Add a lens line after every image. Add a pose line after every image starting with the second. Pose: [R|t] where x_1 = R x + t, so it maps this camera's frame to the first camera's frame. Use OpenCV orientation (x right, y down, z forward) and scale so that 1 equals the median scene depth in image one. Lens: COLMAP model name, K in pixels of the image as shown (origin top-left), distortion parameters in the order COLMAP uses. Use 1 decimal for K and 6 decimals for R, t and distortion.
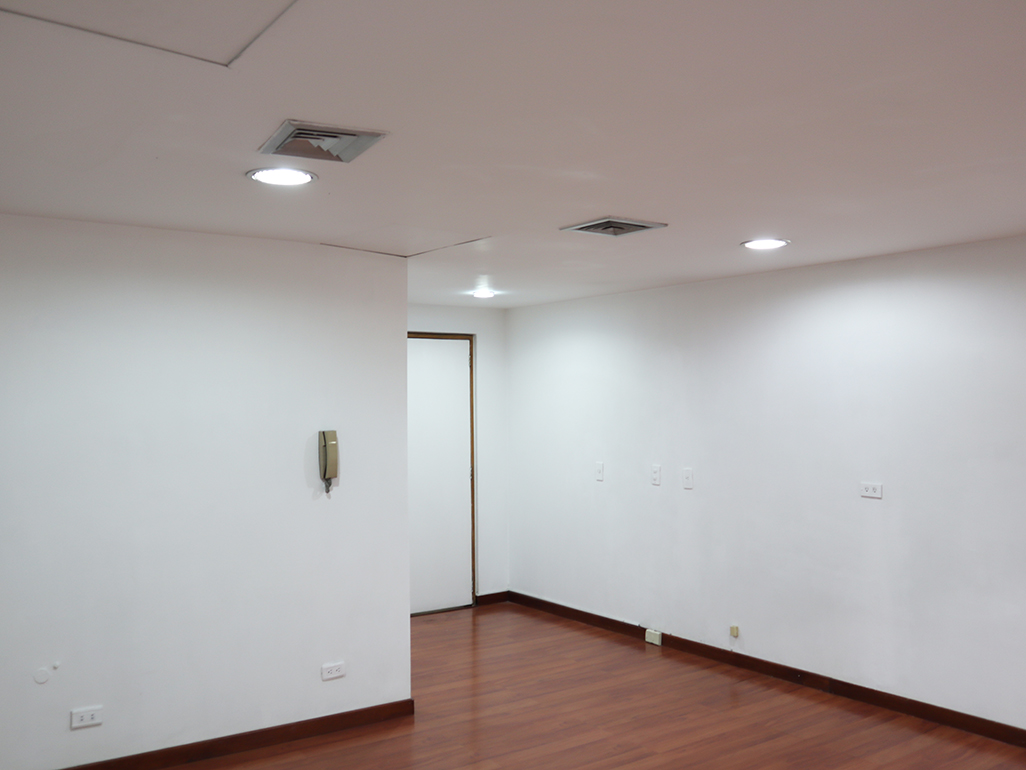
lens RADIAL K [[933.0, 0, 513.0], [0, 933.0, 385.0], [0, 0, 1]] dist [-0.090199, 0.072336]
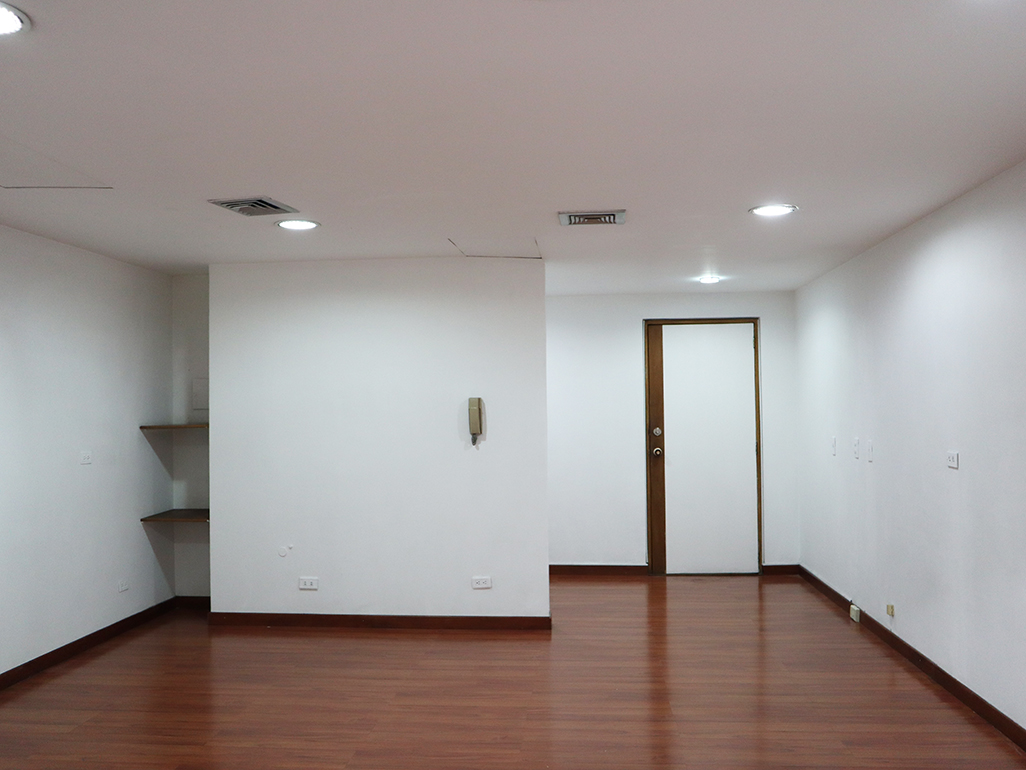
lens RADIAL K [[933.0, 0, 513.0], [0, 933.0, 385.0], [0, 0, 1]] dist [-0.090199, 0.072336]
pose [[0.763228, -0.019996, -0.645820, 0.559524], [0.018619, 0.999787, -0.008952, 0.035188], [0.645861, -0.005192, 0.763437, 0.023794]]
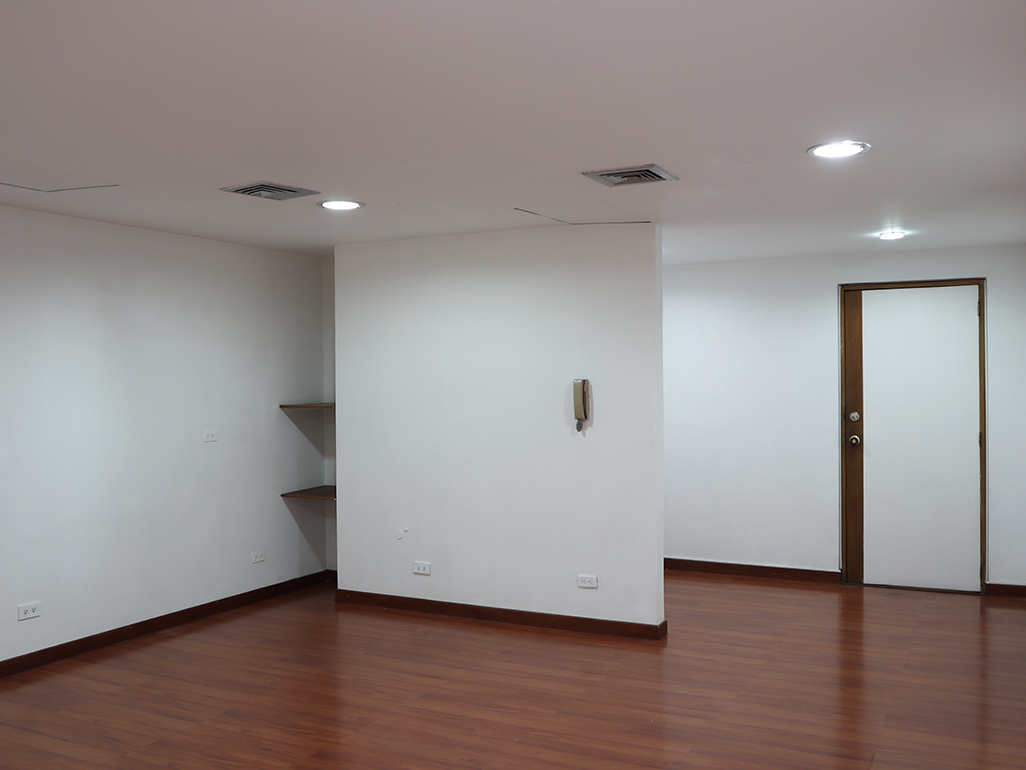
lens RADIAL K [[967.5, 0, 513.0], [0, 967.5, 385.0], [0, 0, 1]] dist [-0.110312, 0.147740]
pose [[0.469706, 0.007613, -0.882790, 0.693033], [0.020142, 0.999610, 0.019338, 0.024288], [0.882593, -0.026864, 0.469369, 0.273994]]
